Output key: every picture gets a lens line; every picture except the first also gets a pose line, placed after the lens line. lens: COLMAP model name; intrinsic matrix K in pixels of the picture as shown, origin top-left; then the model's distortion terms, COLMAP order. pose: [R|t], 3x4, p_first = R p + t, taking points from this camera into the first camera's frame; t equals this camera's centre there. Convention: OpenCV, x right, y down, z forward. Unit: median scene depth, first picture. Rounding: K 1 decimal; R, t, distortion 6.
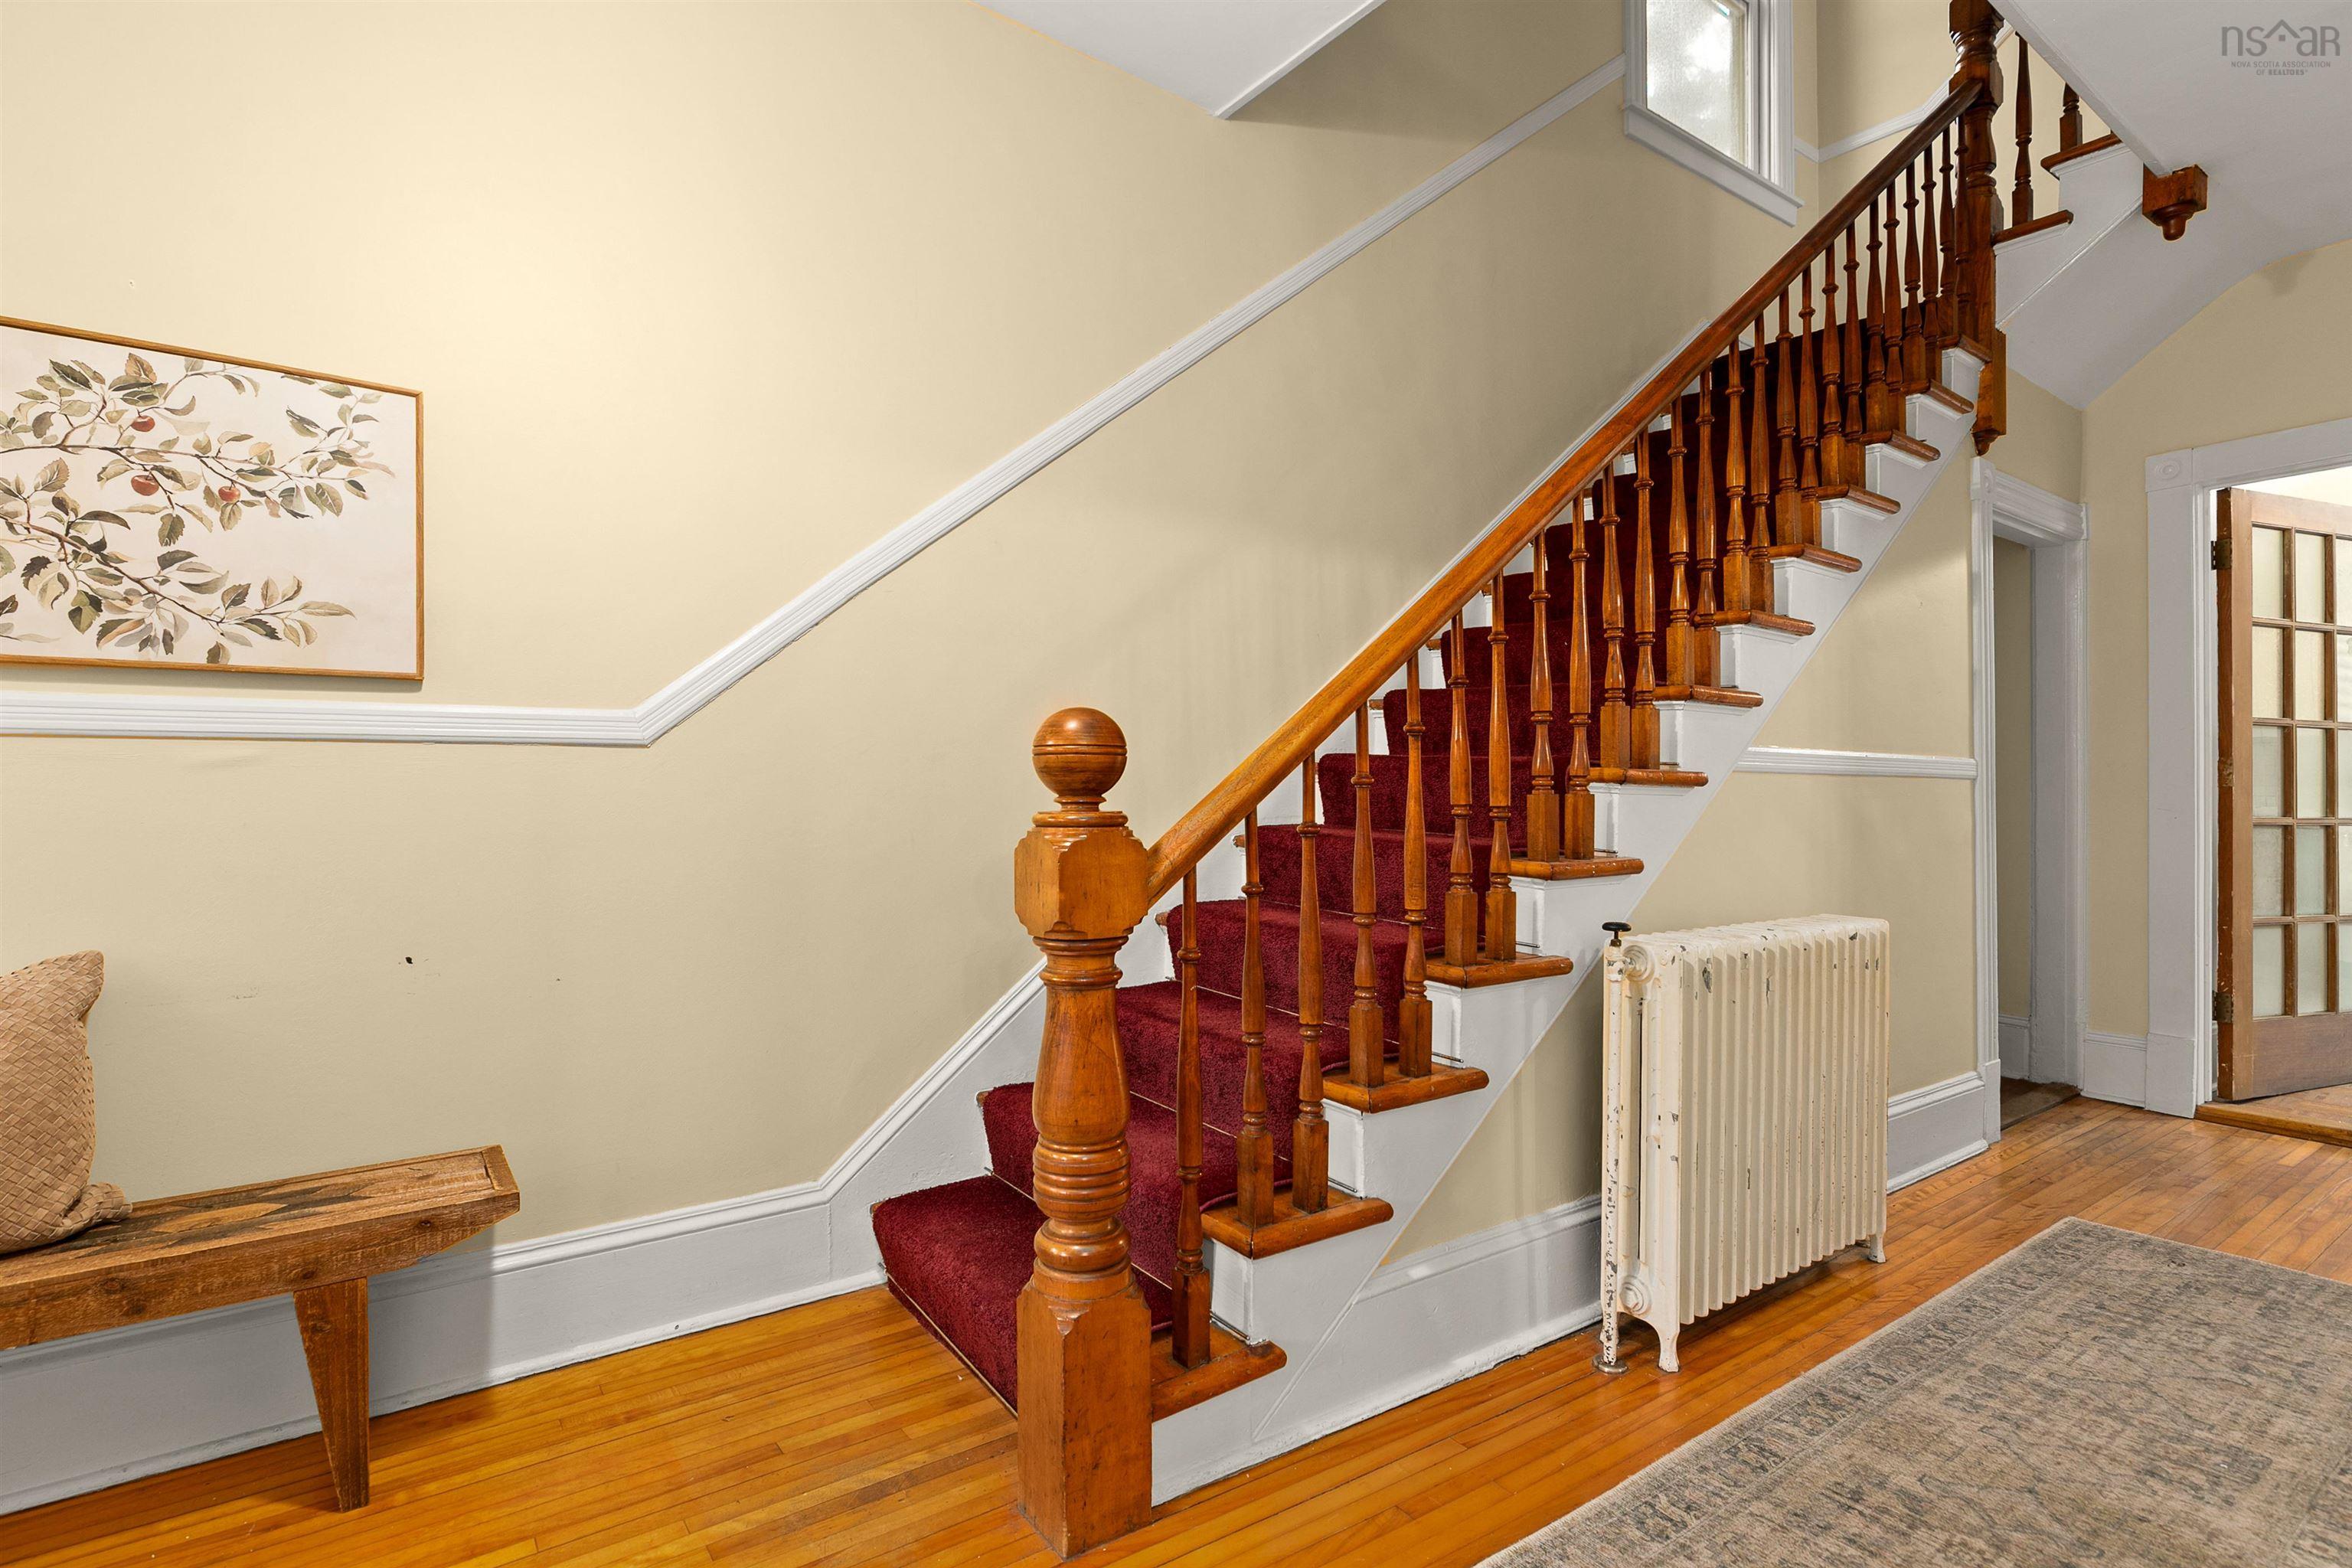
lens RADIAL K [[1115.2, 0, 1176.0], [0, 1115.2, 784.0], [0, 0, 1]] dist [-0.004018, 0.000335]
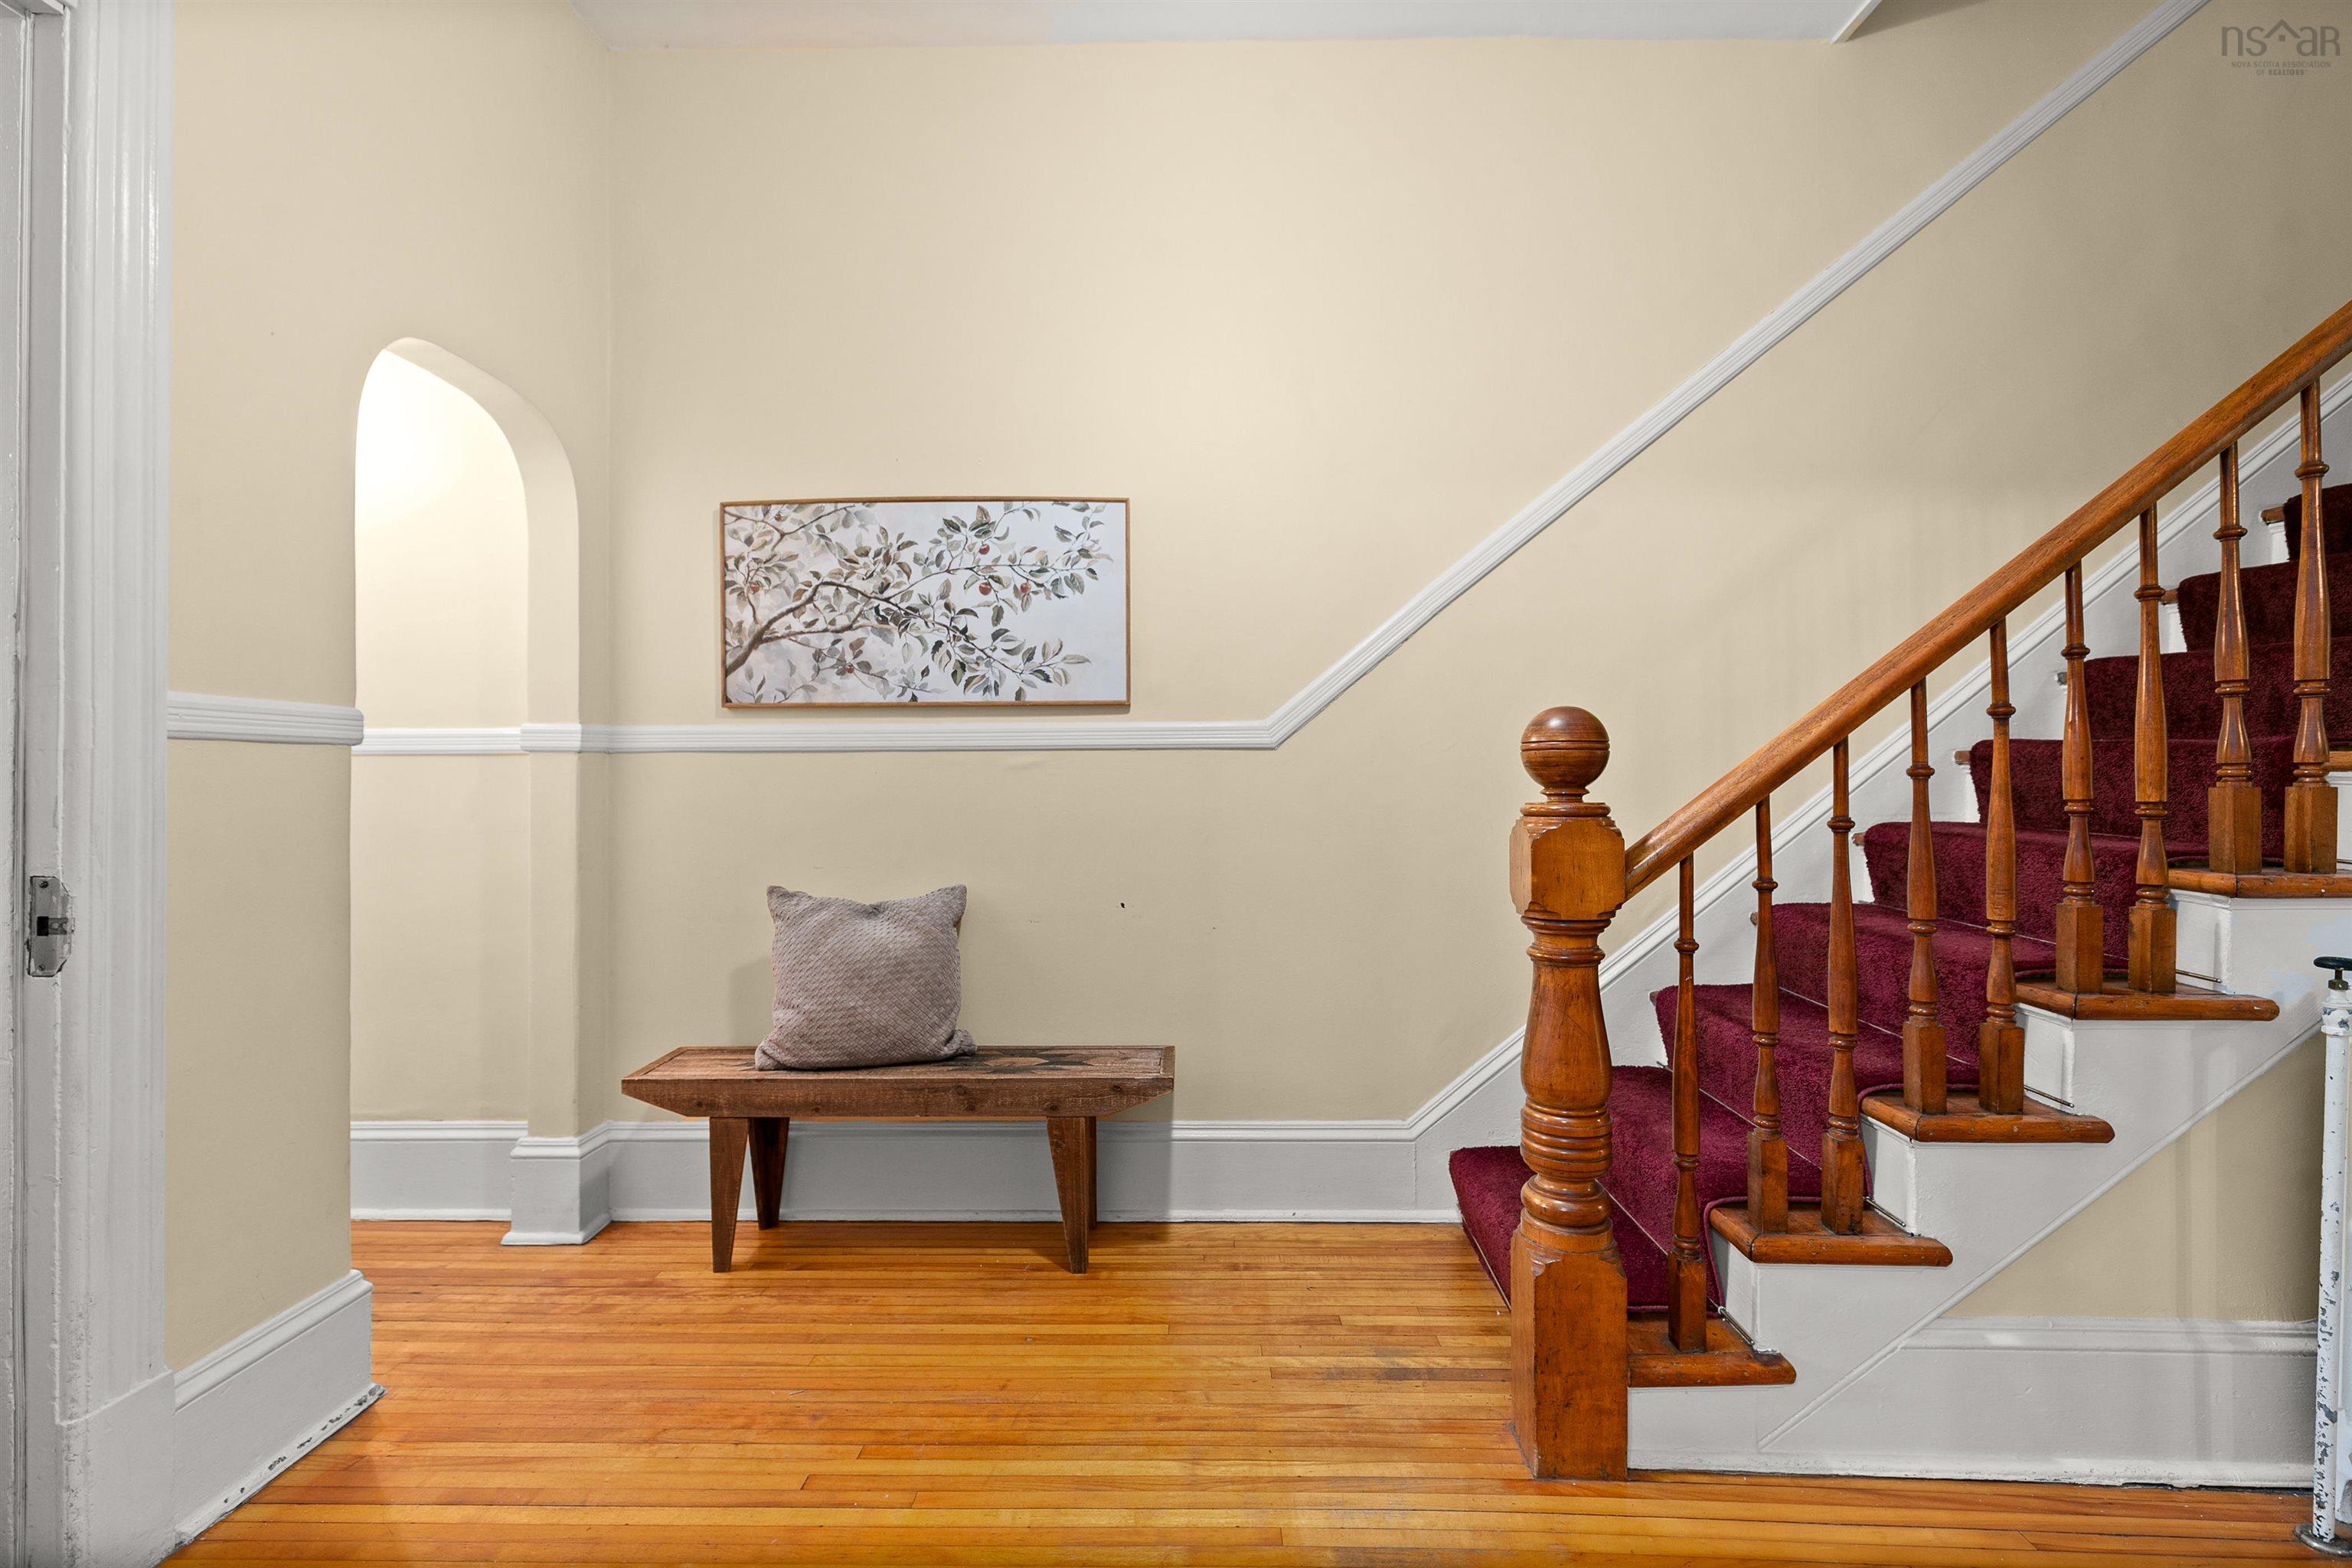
lens RADIAL K [[1115.2, 0, 1176.0], [0, 1115.2, 784.0], [0, 0, 1]] dist [-0.004018, 0.000335]
pose [[0.789338, -0.001366, -0.613957, 0.246574], [0.004358, 0.999985, 0.003379, 0.001344], [0.613943, -0.005343, 0.789332, -0.073915]]
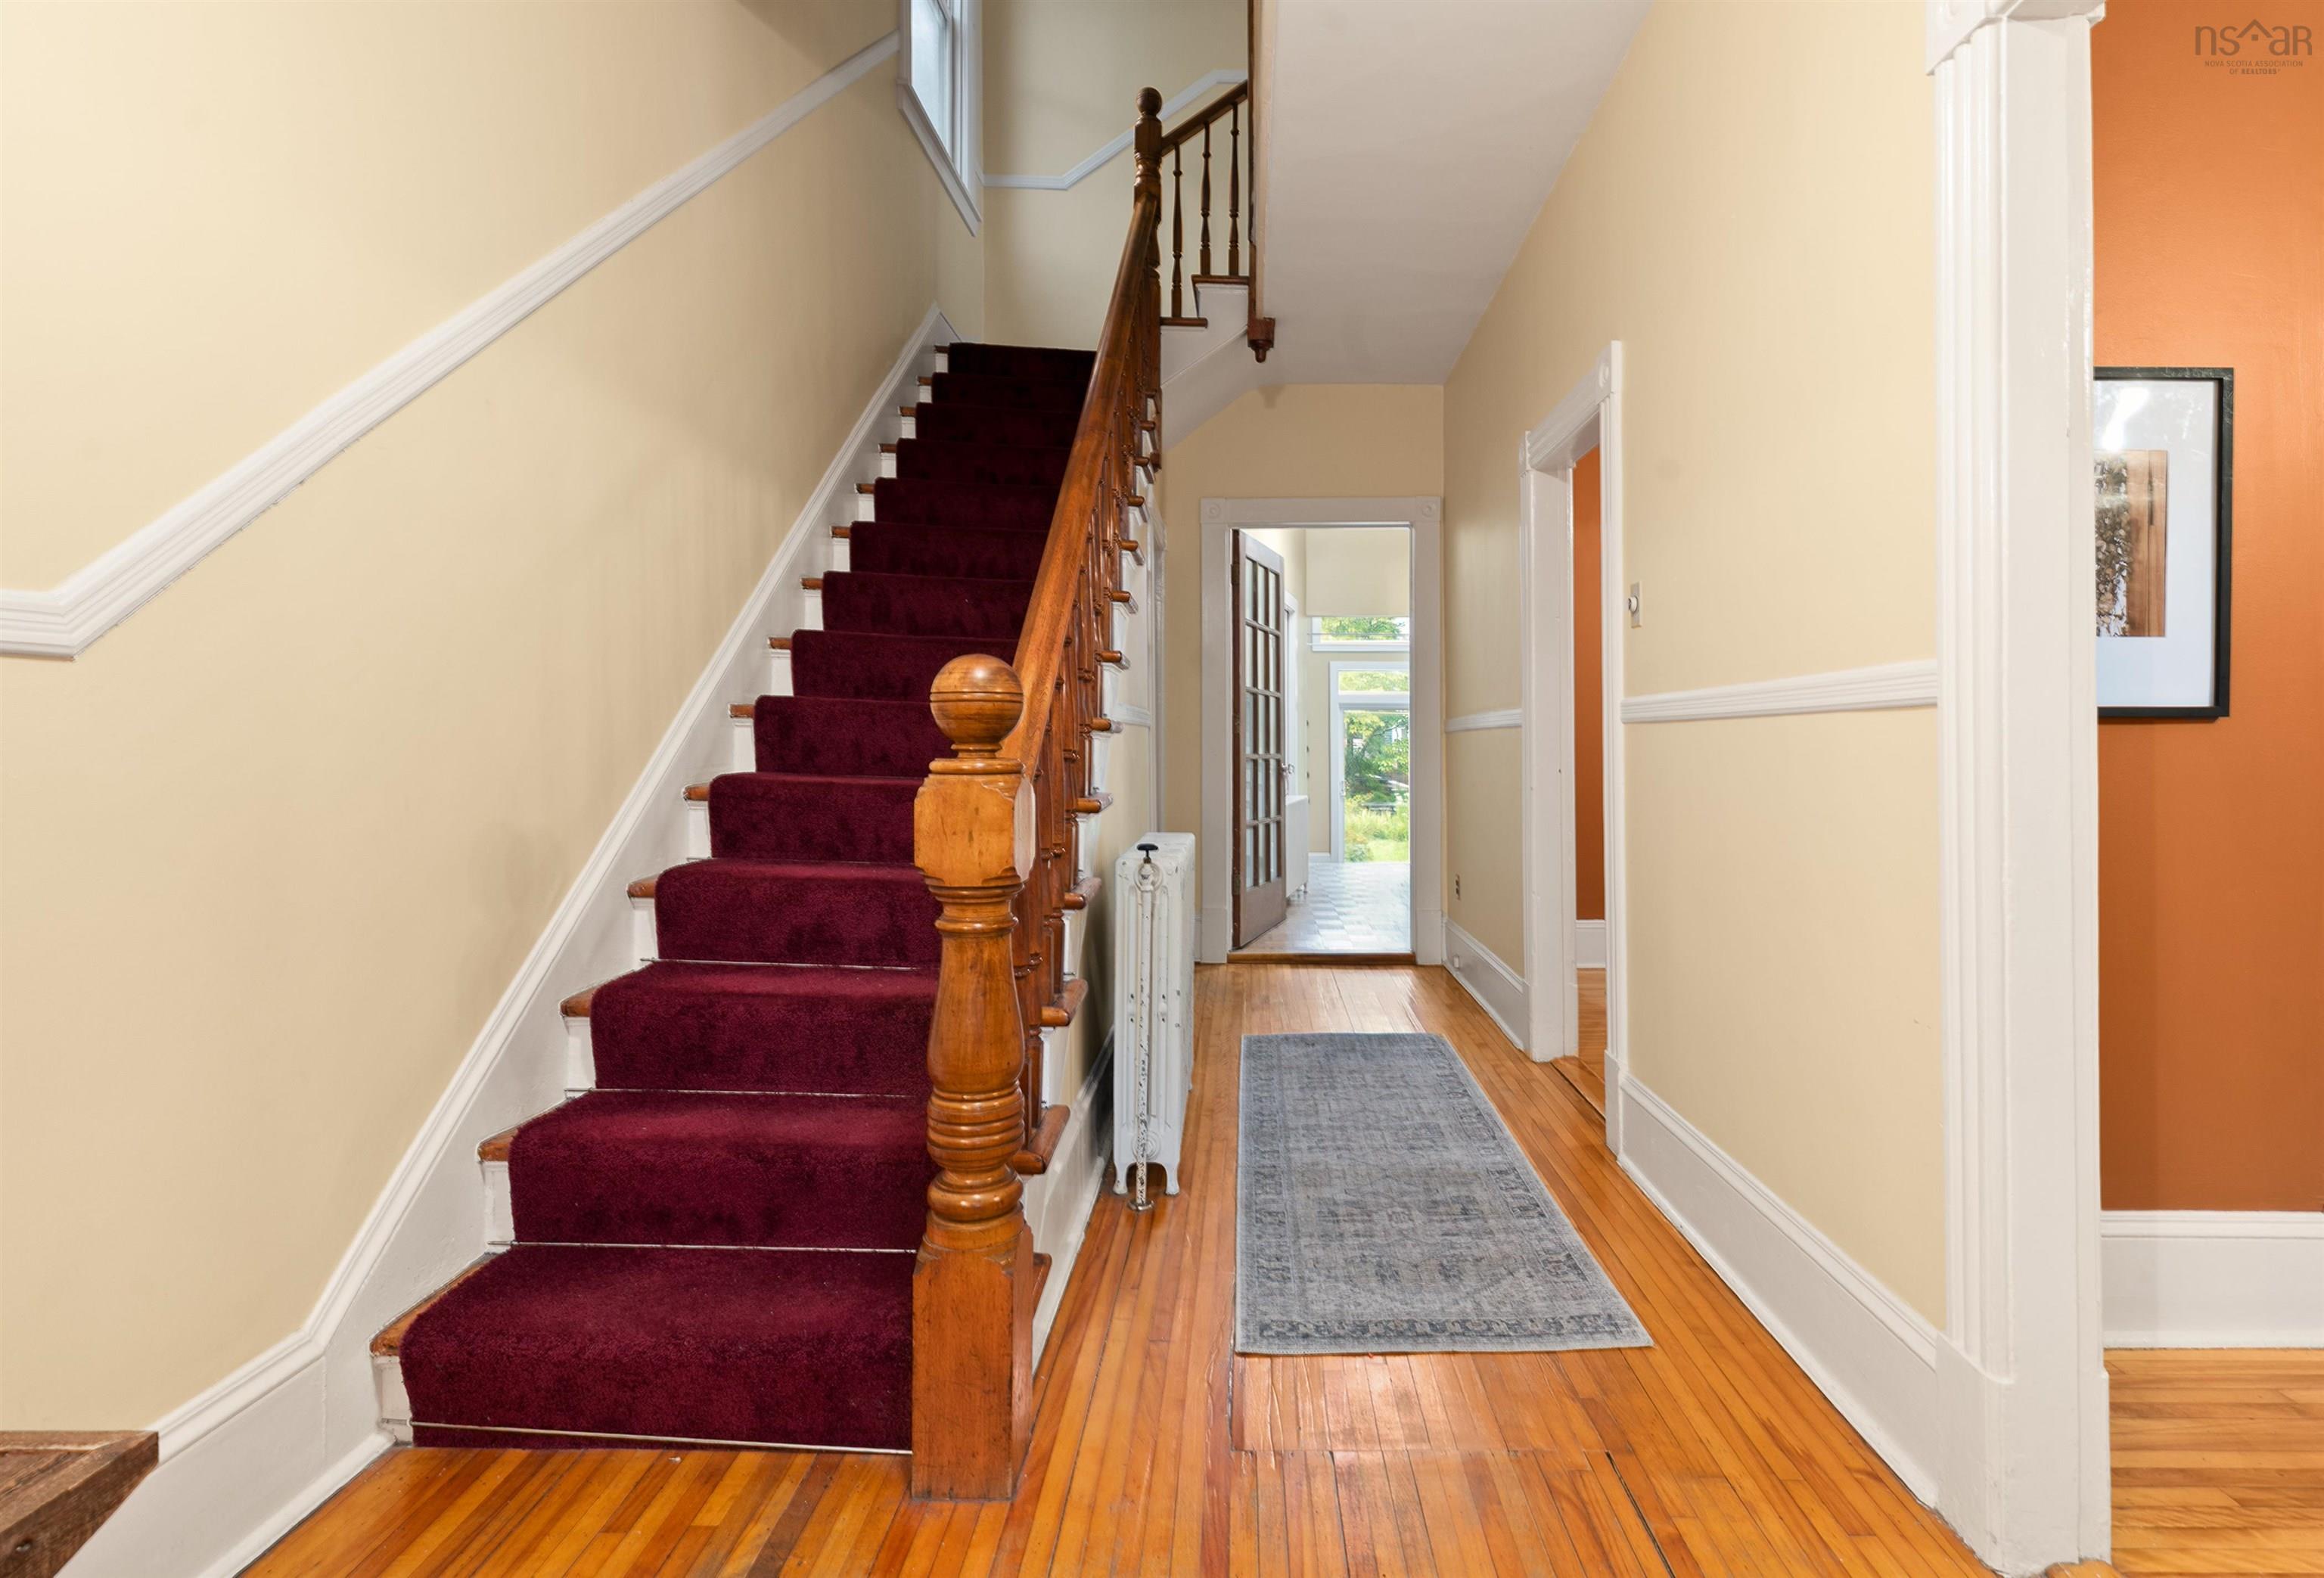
lens RADIAL K [[1307.3, 0, 1157.5], [0, 1307.3, 720.2], [0, 0, 1]] dist [-0.000588, -0.000315]
pose [[0.563095, 0.011104, 0.826317, -0.830867], [-0.008827, 0.999933, -0.007422, -0.002225], [-0.826345, -0.003115, 0.563156, 0.184488]]
